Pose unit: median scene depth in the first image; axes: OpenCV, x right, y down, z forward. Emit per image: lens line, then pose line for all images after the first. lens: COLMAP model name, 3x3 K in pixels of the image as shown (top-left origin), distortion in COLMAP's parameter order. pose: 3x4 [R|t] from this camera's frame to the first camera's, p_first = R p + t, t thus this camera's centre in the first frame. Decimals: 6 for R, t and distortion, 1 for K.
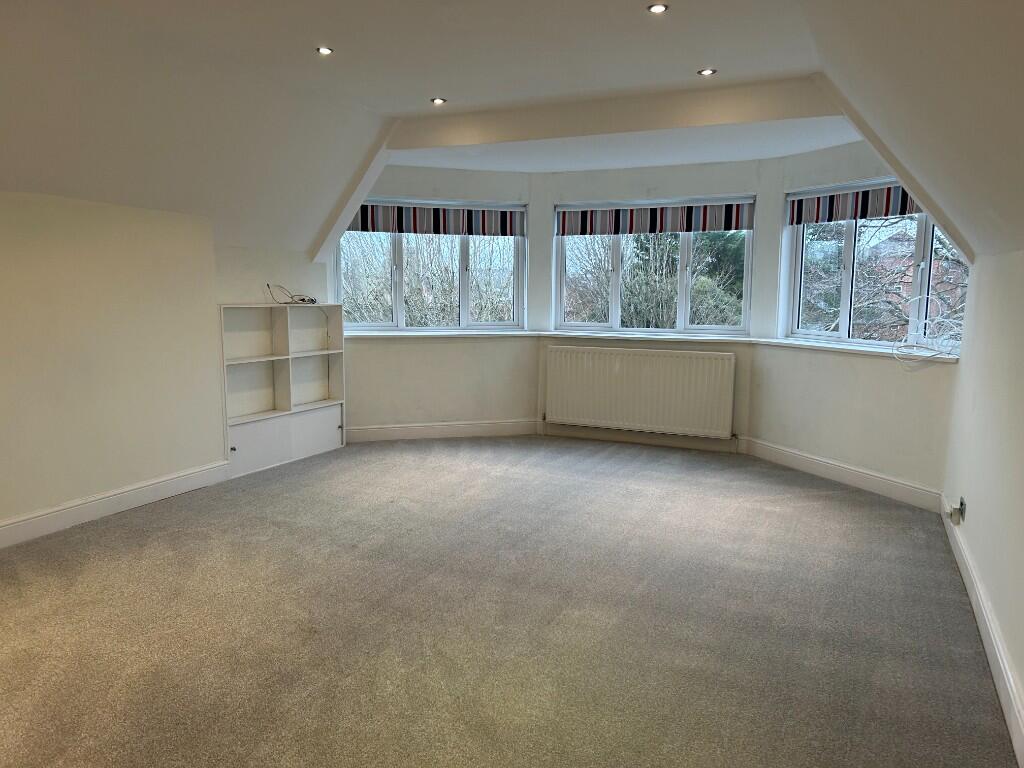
lens RADIAL K [[760.4, 0, 507.4], [0, 760.4, 387.9], [0, 0, 1]] dist [0.088004, -0.123267]
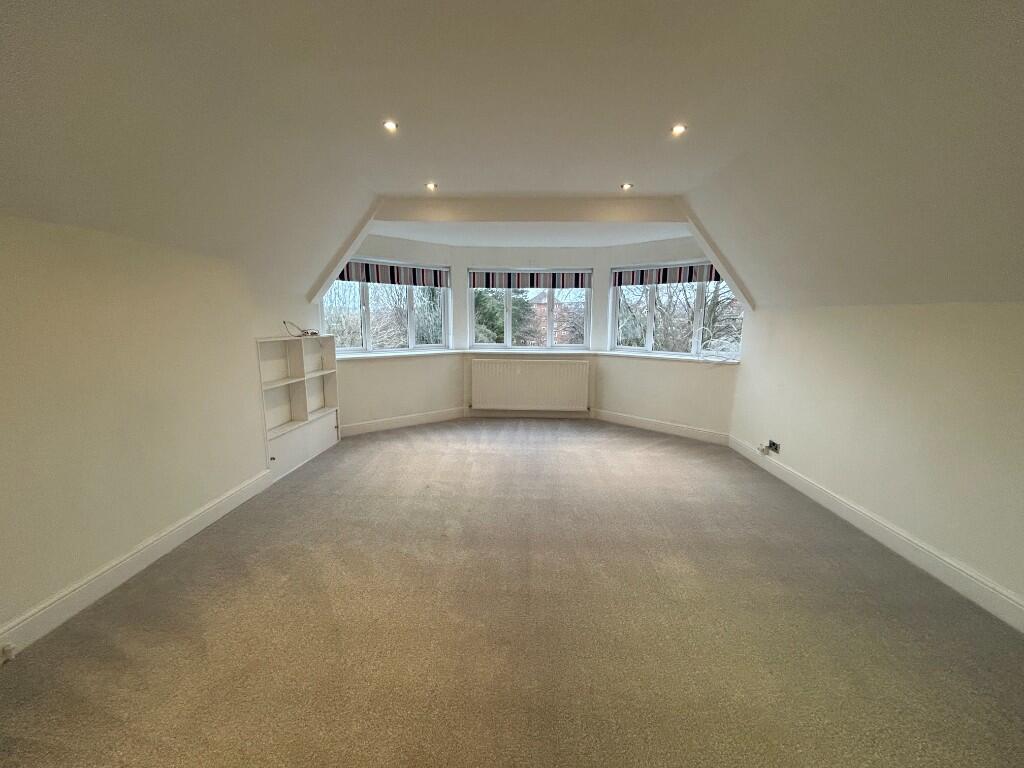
lens RADIAL K [[414.0, 0, 512.0], [0, 414.0, 384.0], [0, 0, 1]] dist [-0.001146, 0.000355]
pose [[0.919948, -0.061420, 0.387200, -0.237362], [0.050915, 0.998005, 0.037341, -0.039903], [-0.388721, -0.014638, 0.921239, 0.237981]]
